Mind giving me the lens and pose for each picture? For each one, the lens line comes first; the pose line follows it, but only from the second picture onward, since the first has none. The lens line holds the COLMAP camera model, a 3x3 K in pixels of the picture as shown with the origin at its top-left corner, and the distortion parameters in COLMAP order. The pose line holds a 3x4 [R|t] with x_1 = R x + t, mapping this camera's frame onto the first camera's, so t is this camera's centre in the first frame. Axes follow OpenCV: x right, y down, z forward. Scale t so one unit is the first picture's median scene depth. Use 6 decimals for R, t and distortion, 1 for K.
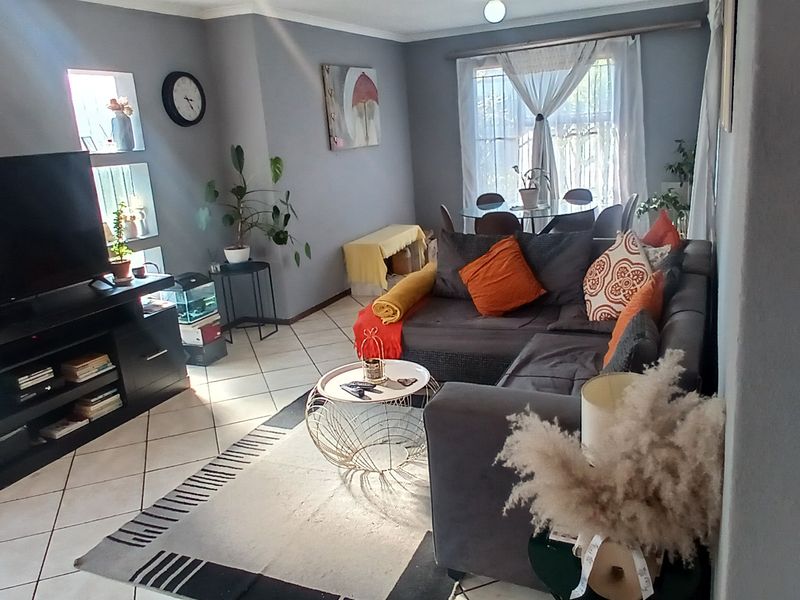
lens RADIAL K [[648.5, 0, 401.4], [0, 648.5, 298.7], [0, 0, 1]] dist [0.015834, -0.000561]
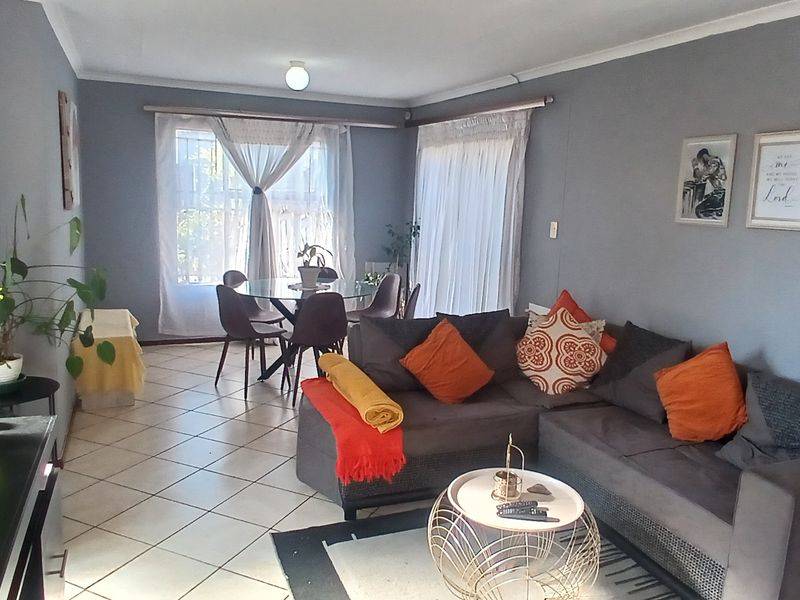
lens RADIAL K [[648.5, 0, 402.1], [0, 648.5, 297.5], [0, 0, 1]] dist [0.015834, -0.000561]
pose [[0.671003, -0.024687, 0.741043, -0.365508], [0.106520, 0.992287, -0.063396, -0.045834], [-0.733763, 0.121475, 0.668458, 0.248820]]
